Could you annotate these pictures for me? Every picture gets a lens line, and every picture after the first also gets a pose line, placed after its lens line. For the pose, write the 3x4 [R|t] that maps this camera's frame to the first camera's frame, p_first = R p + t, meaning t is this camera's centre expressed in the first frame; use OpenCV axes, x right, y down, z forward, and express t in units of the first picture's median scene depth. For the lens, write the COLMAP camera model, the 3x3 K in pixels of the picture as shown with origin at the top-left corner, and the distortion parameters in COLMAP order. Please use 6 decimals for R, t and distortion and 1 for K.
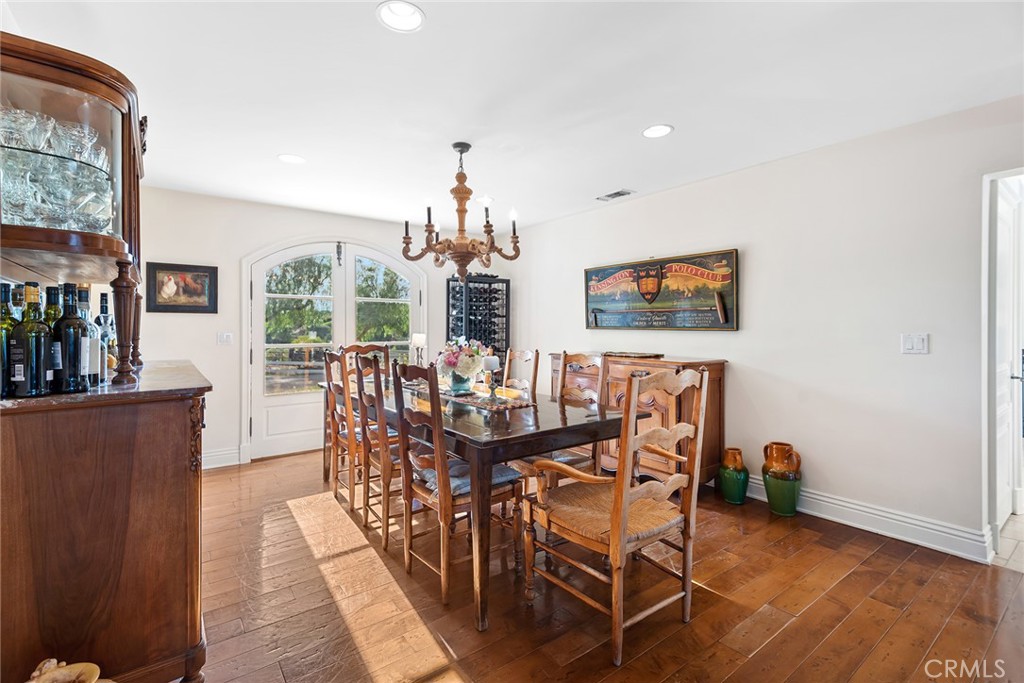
lens RADIAL K [[461.2, 0, 515.4], [0, 461.2, 345.7], [0, 0, 1]] dist [0.043185, -0.020189]
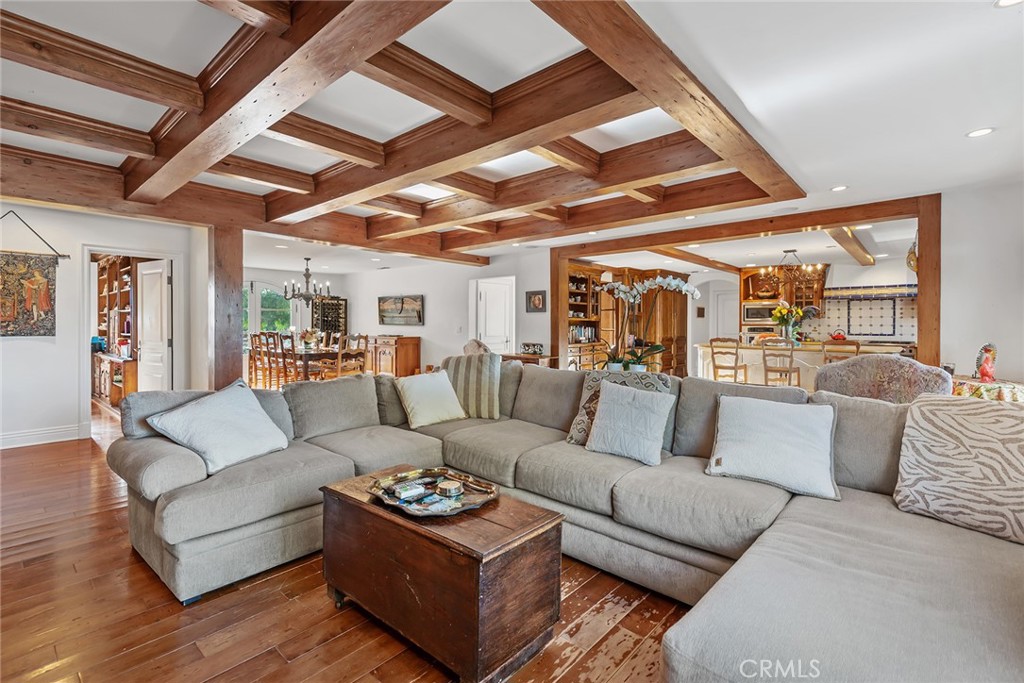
lens RADIAL K [[471.0, 0, 520.4], [0, 471.0, 323.2], [0, 0, 1]] dist [0.018279, -0.000407]
pose [[0.980506, 0.005343, 0.196416, 0.435981], [0.002750, 0.999159, -0.040909, 0.057342], [-0.196469, 0.040652, 0.979667, -1.514440]]
